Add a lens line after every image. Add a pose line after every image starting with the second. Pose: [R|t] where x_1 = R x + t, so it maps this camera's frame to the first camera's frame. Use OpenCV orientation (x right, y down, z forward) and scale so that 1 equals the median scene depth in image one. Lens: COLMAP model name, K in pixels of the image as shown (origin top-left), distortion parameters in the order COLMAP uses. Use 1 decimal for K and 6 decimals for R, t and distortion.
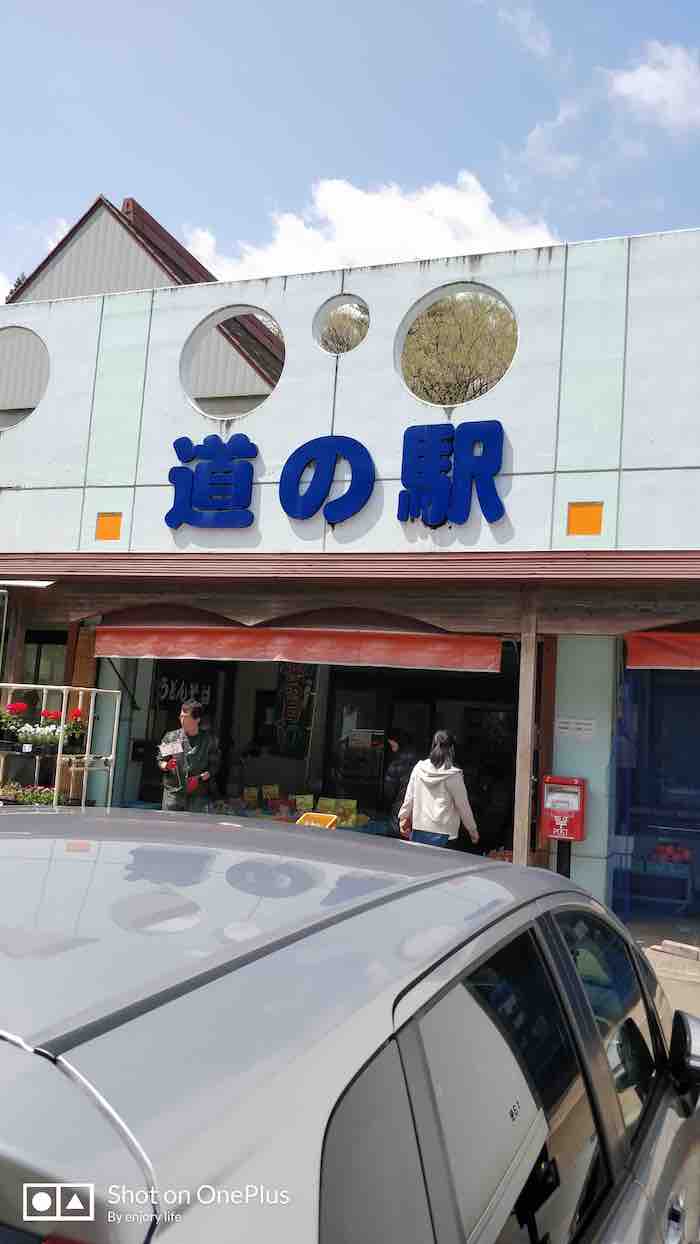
lens RADIAL K [[1082.2, 0, 348.7], [0, 1082.2, 593.0], [0, 0, 1]] dist [0.194739, -0.000509]
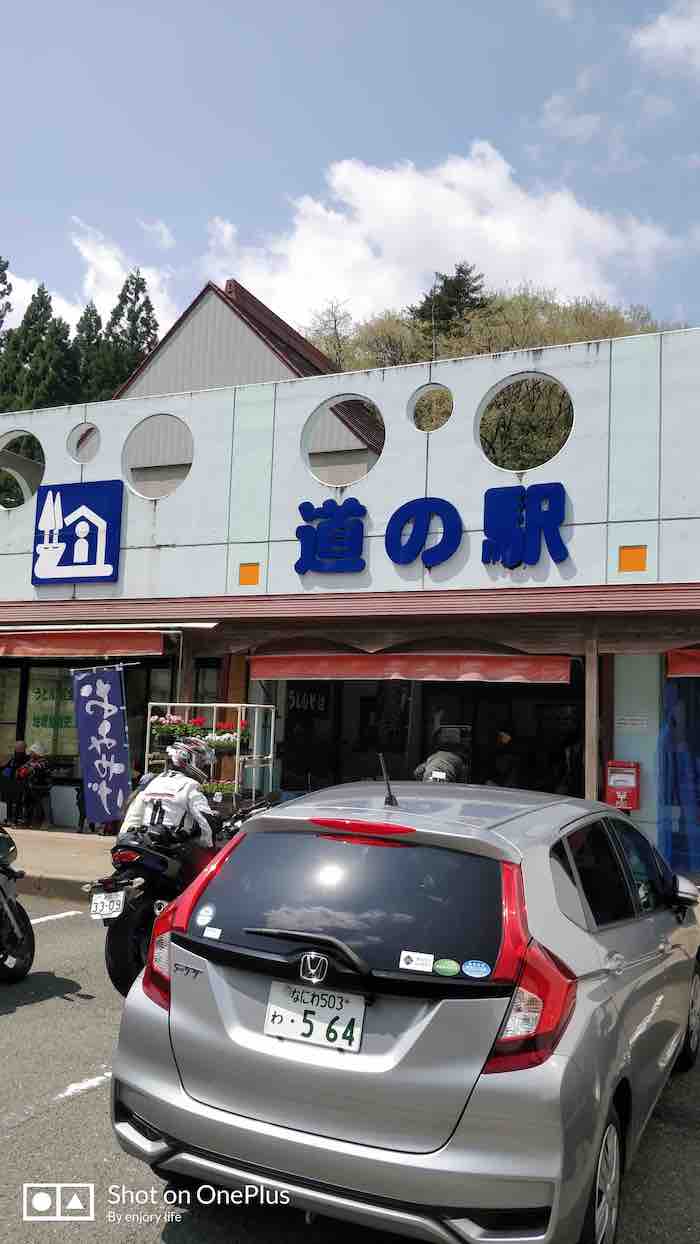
lens RADIAL K [[1071.9, 0, 350.0], [0, 1071.9, 622.0], [0, 0, 1]] dist [0.178320, -0.001303]
pose [[0.997751, -0.040208, -0.053626, -0.043454], [0.041901, 0.998646, 0.030827, -0.043670], [0.052314, -0.033005, 0.998085, -0.257195]]
